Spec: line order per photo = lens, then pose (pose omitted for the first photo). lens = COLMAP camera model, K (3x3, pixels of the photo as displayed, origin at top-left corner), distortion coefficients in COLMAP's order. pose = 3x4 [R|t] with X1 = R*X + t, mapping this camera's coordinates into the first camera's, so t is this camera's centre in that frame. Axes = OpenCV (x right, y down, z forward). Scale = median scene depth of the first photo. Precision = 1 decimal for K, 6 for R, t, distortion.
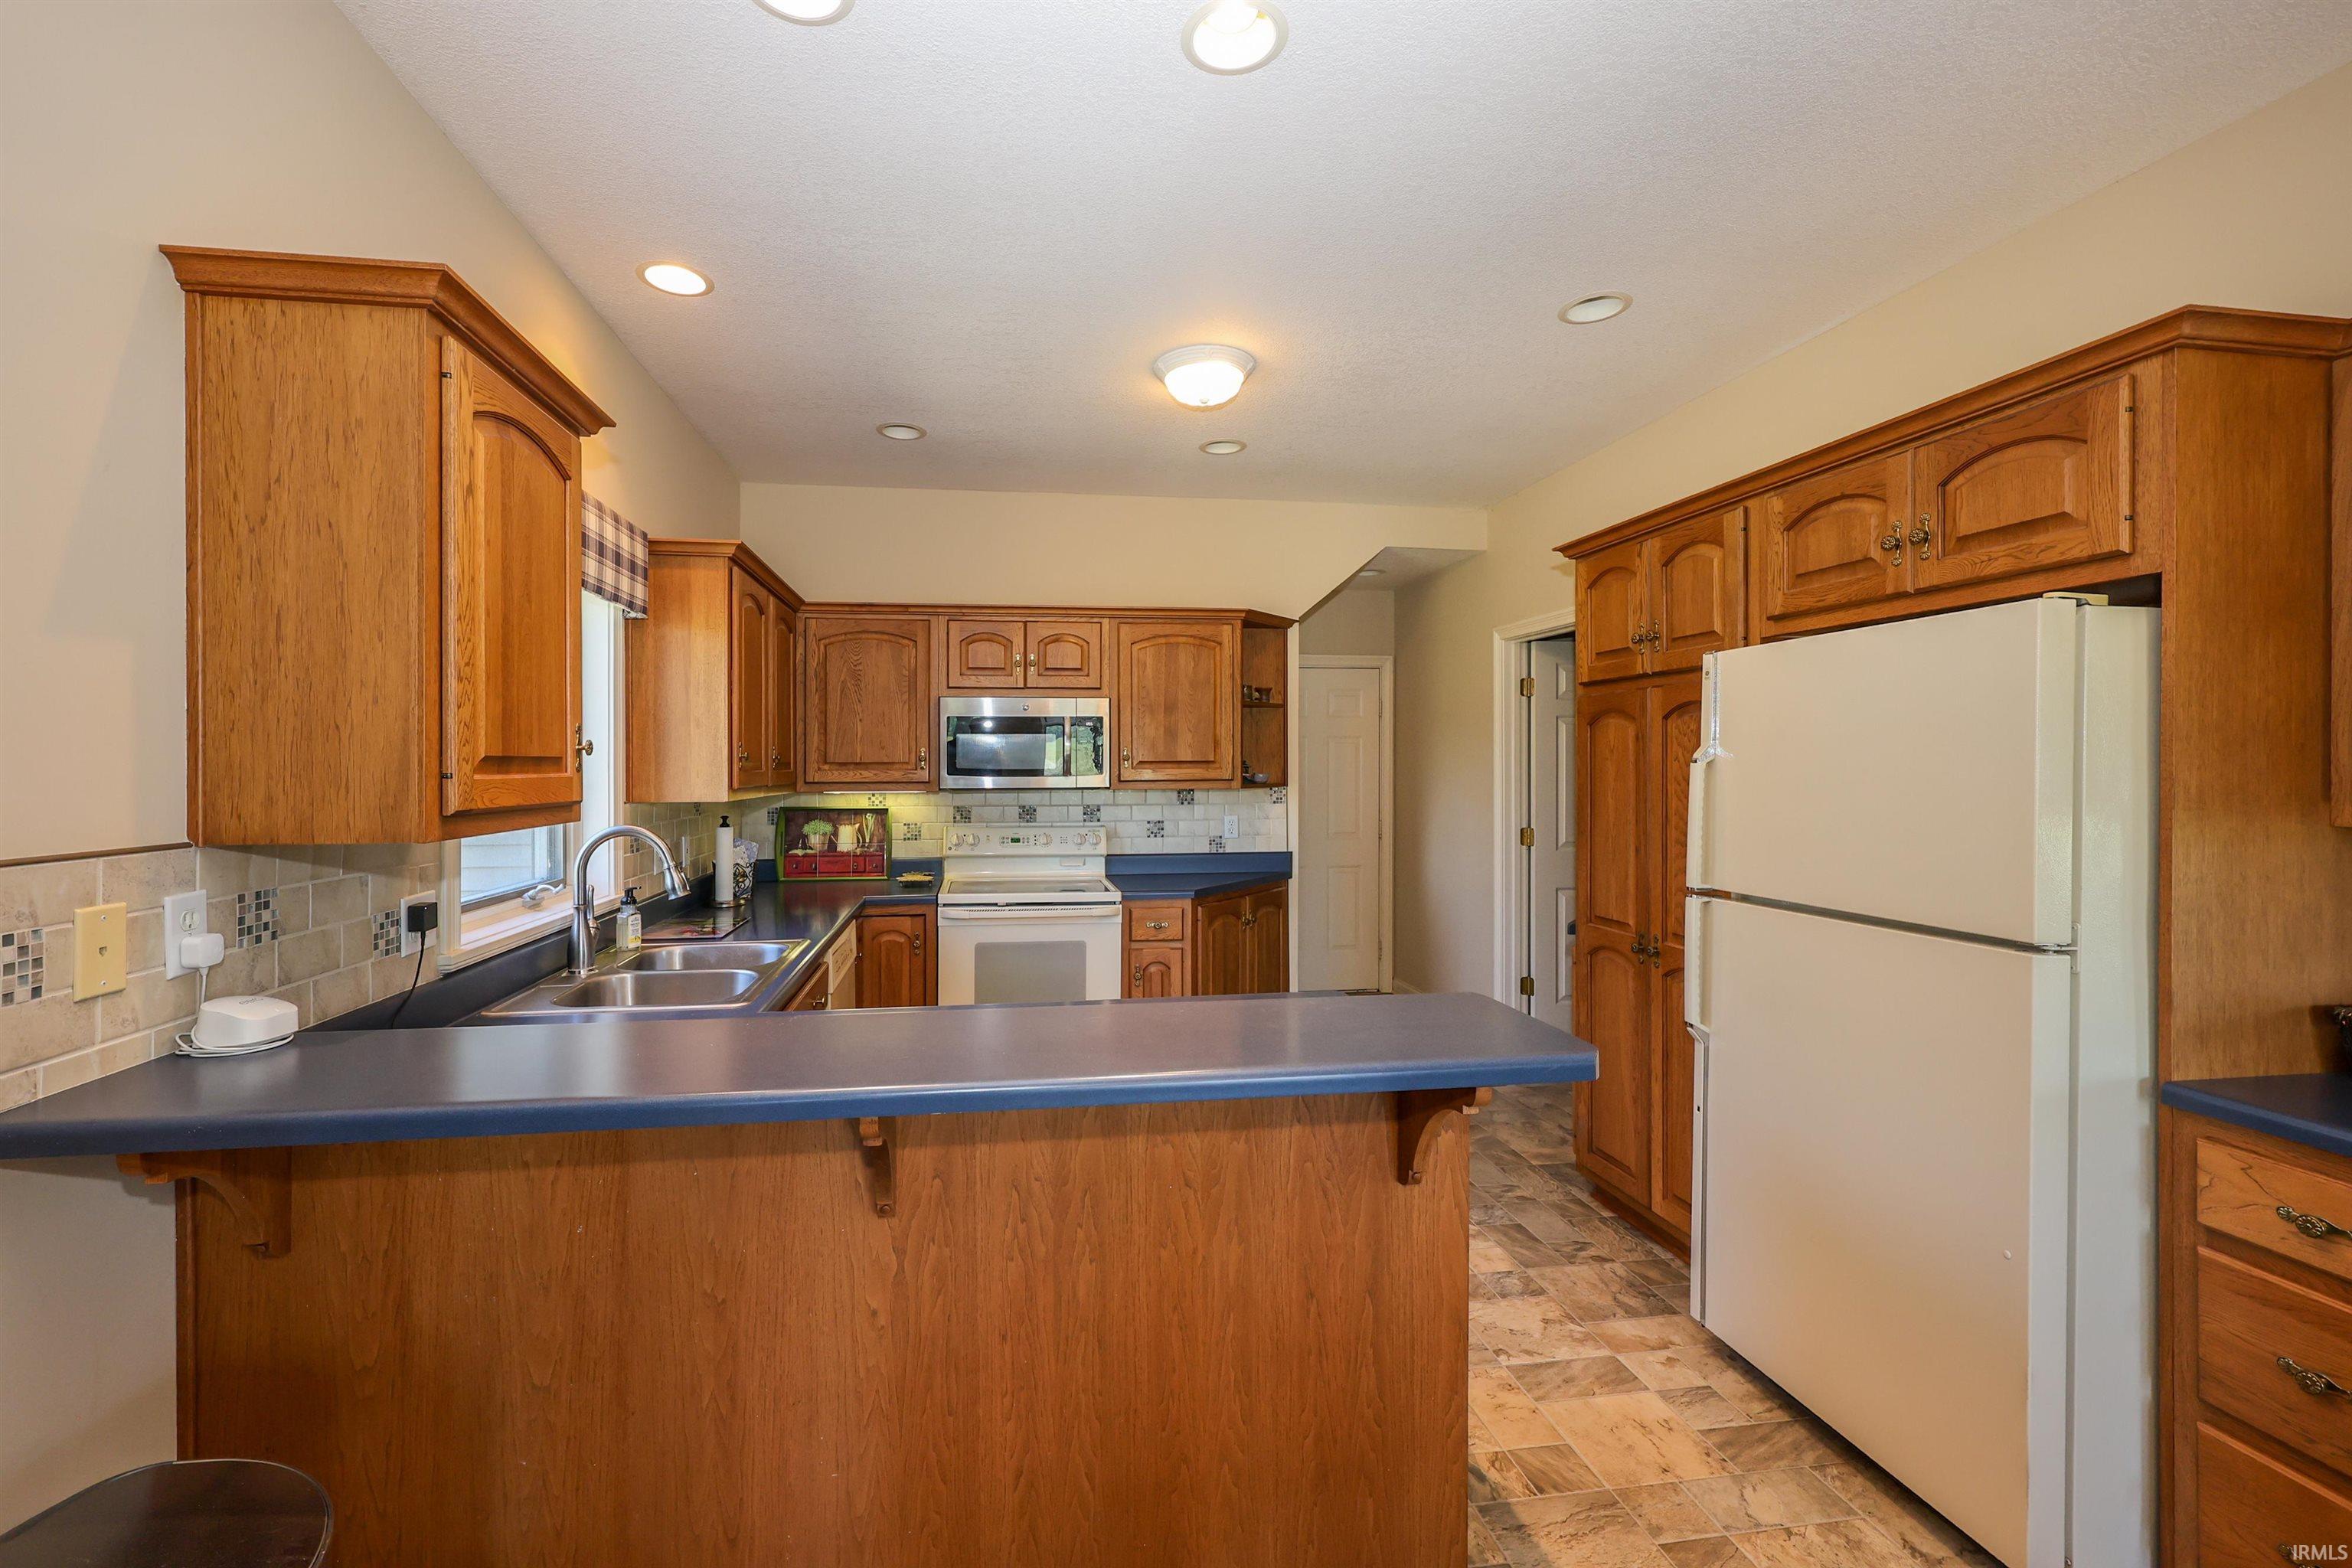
lens RADIAL K [[973.8, 0, 1155.5], [0, 973.8, 776.8], [0, 0, 1]] dist [-0.000276, 0.001210]
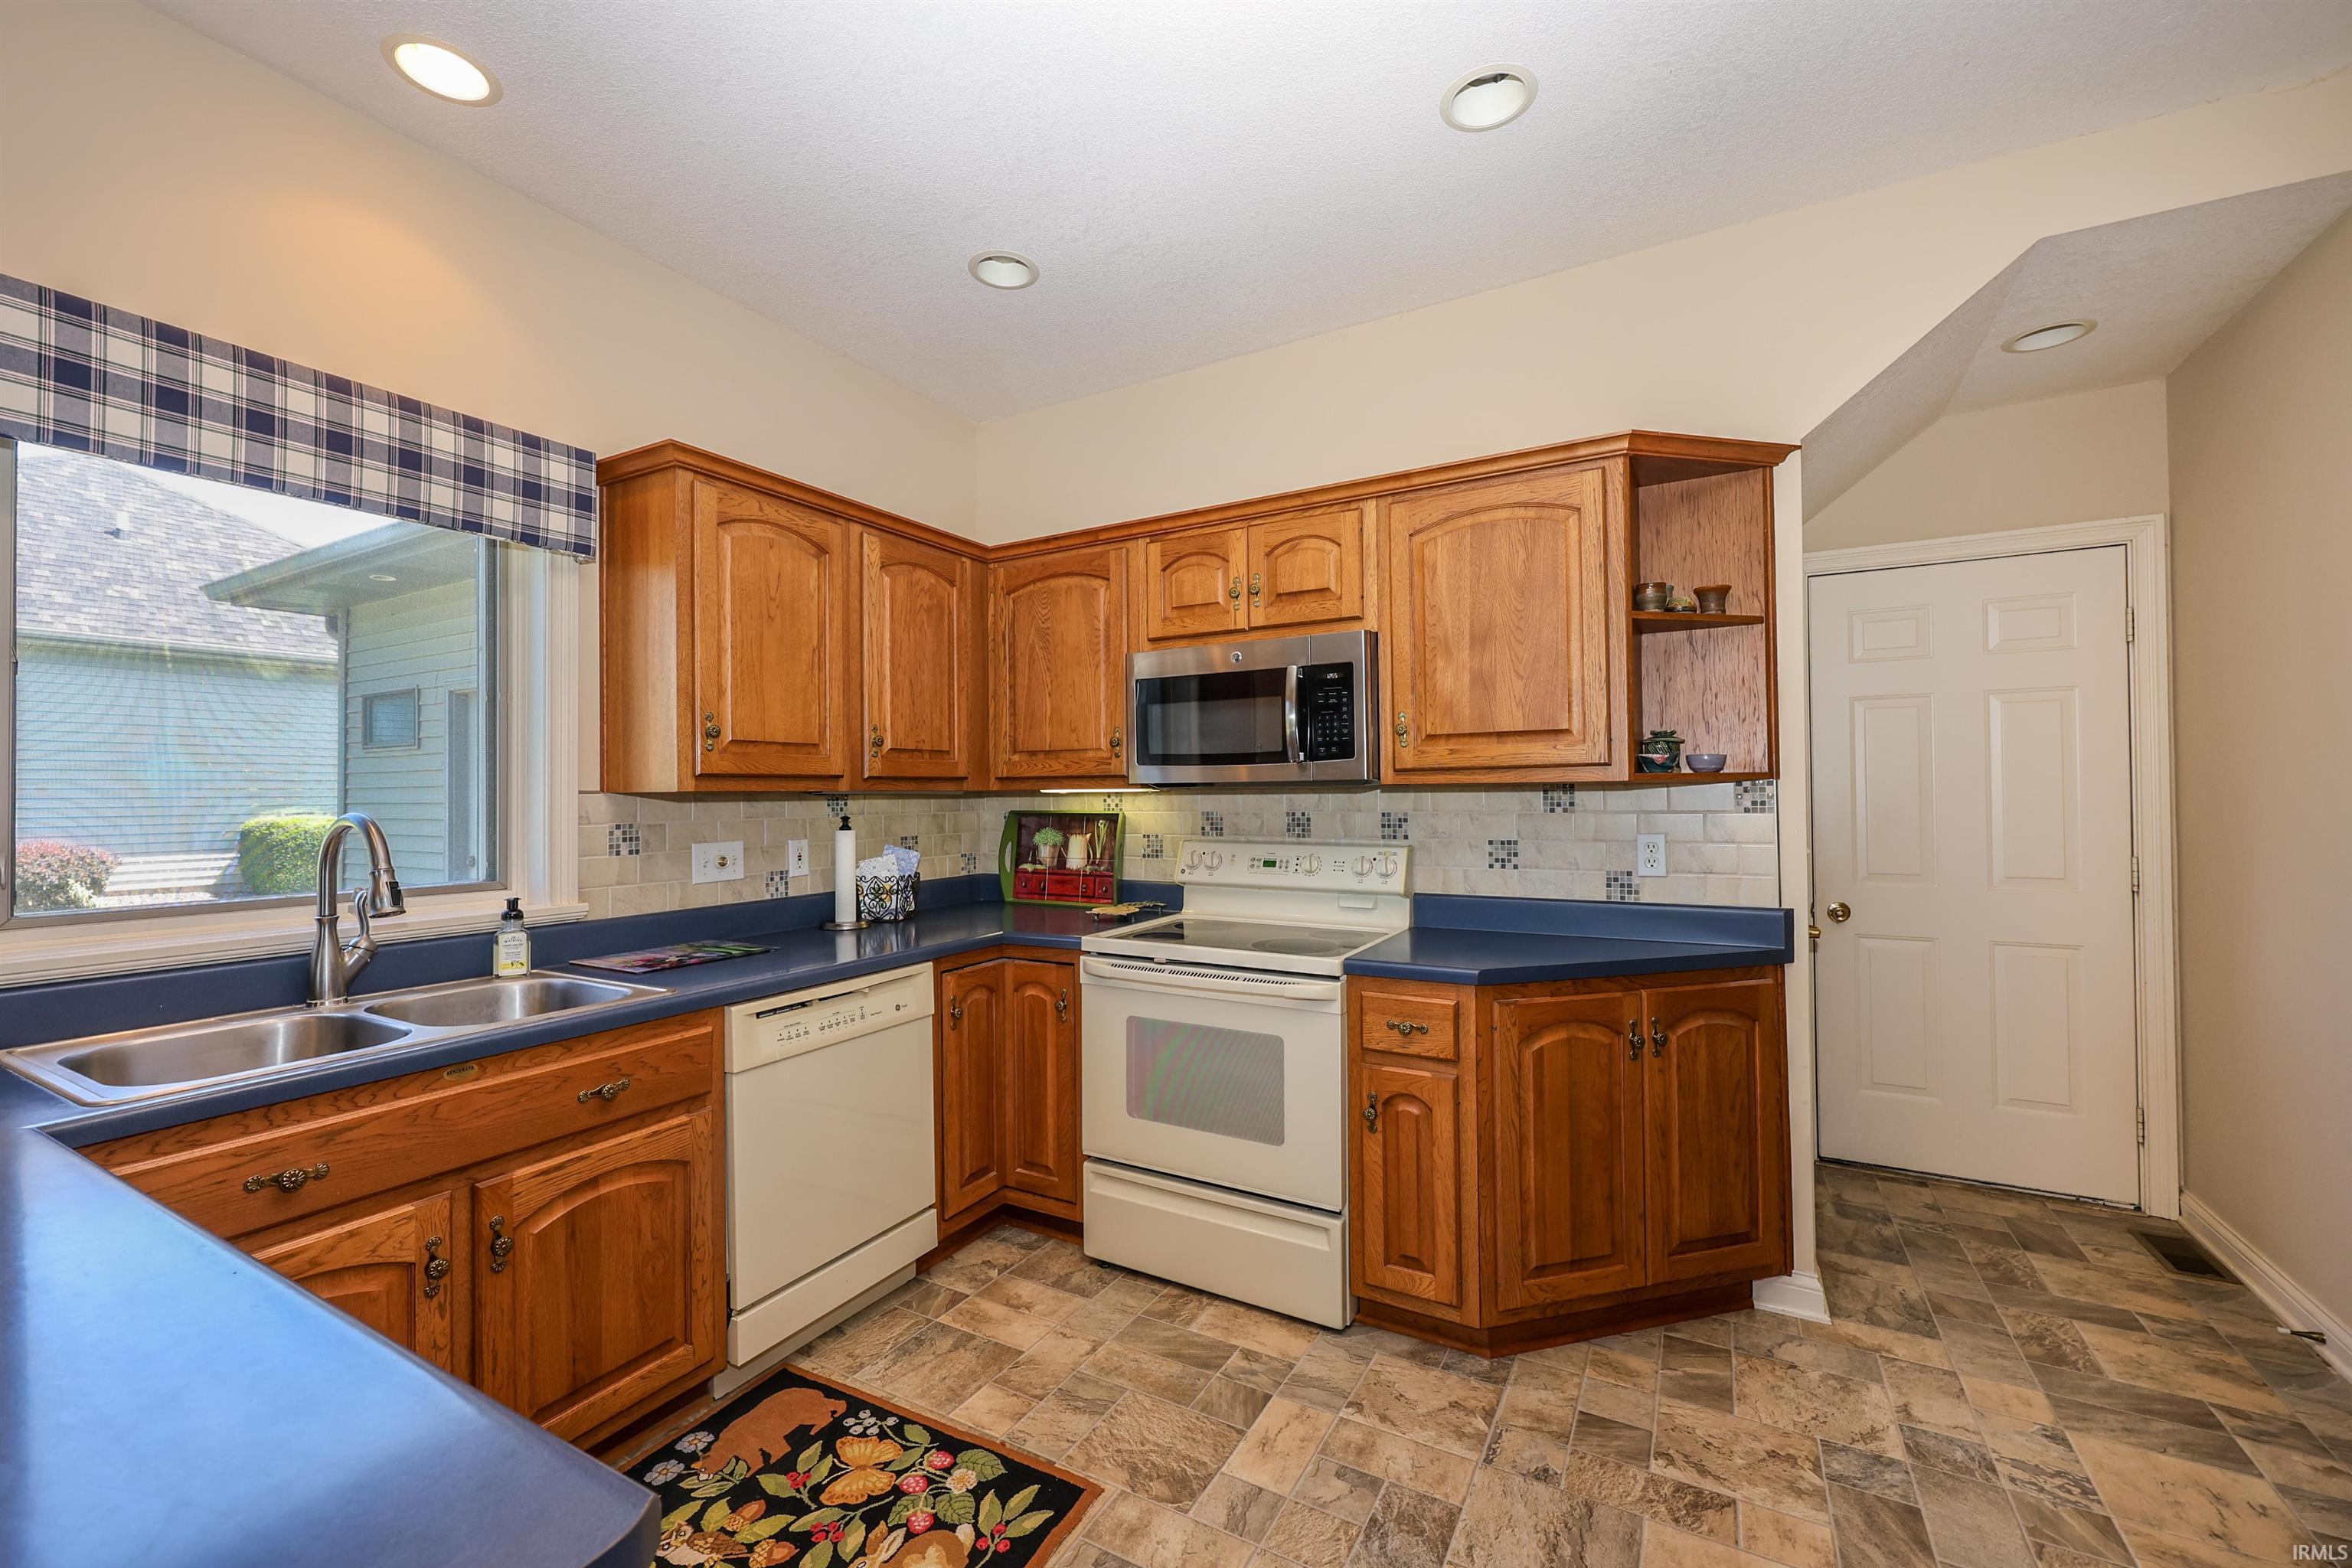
lens RADIAL K [[973.8, 0, 1154.0], [0, 973.8, 779.3], [0, 0, 1]] dist [-0.000276, 0.001210]
pose [[0.776853, -0.014356, -0.629518, 0.221596], [0.002136, 0.999794, -0.020164, 0.021780], [0.629678, 0.014320, 0.776724, 0.448614]]
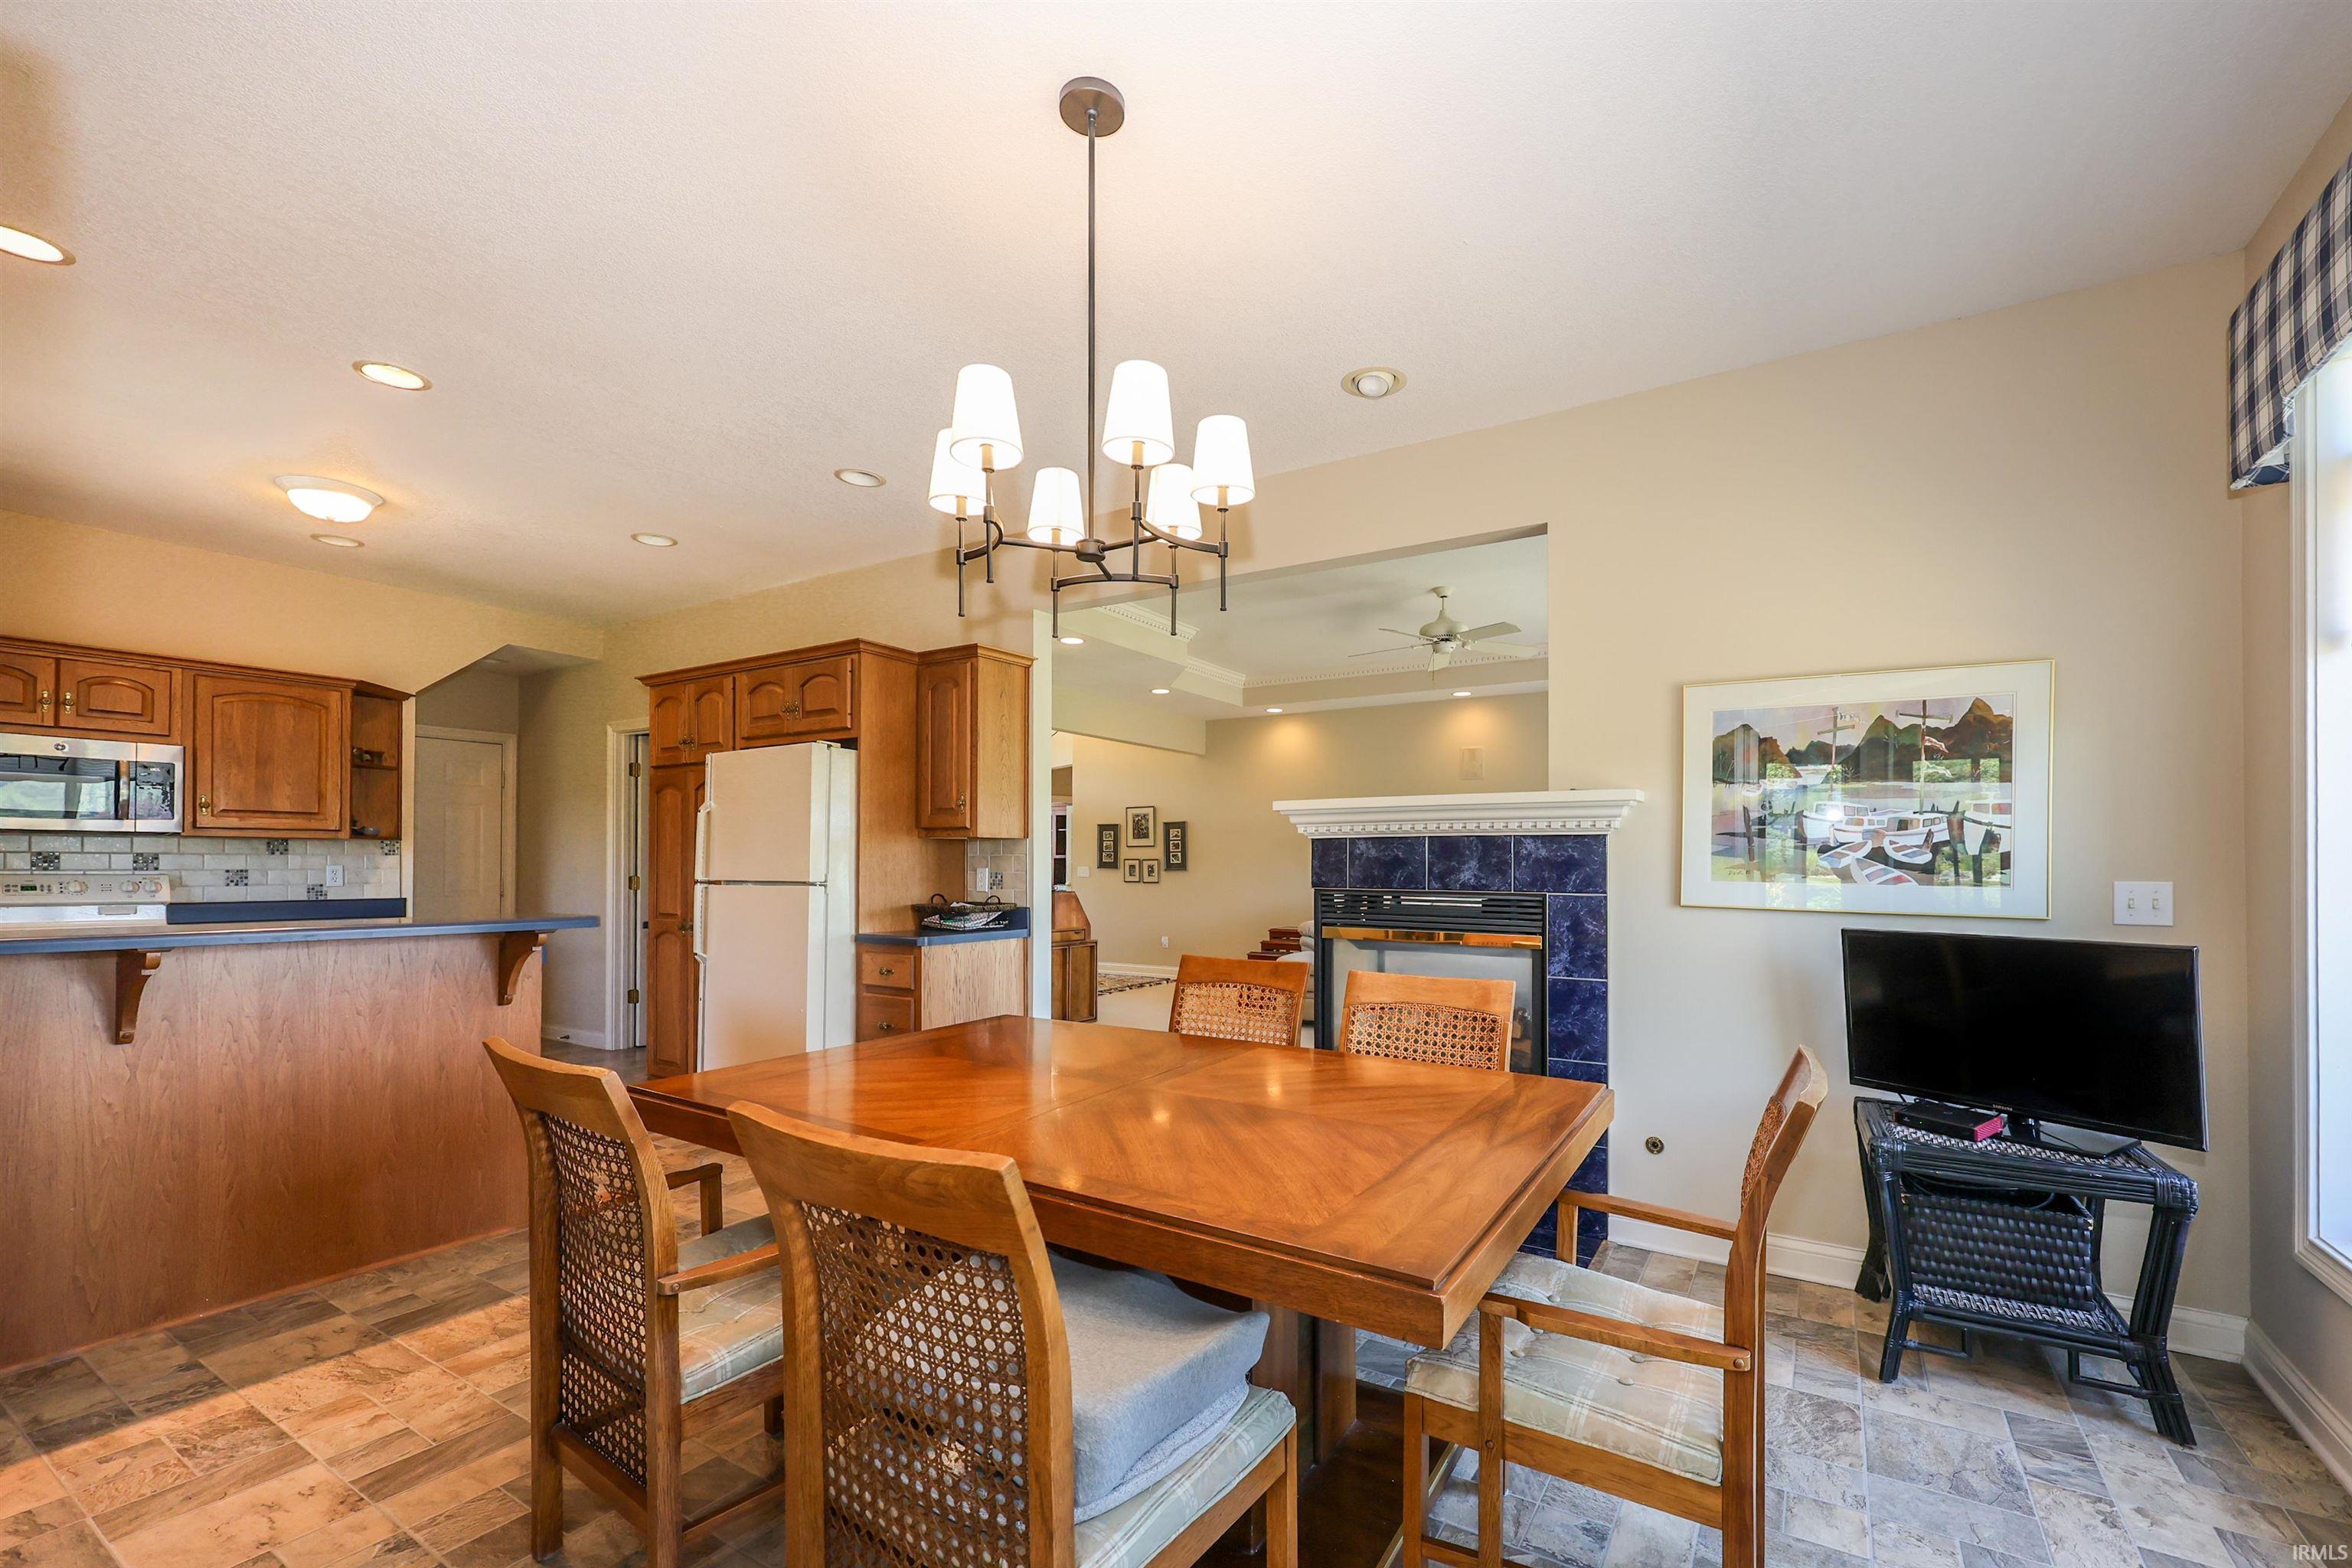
lens RADIAL K [[973.8, 0, 1205.3], [0, 973.8, 863.1], [0, 0, 1]] dist [-0.000276, 0.001210]
pose [[0.663360, 0.010141, 0.748232, -0.099178], [-0.000362, 0.999912, -0.013230, 0.055455], [-0.748300, 0.008505, 0.663306, -0.488834]]
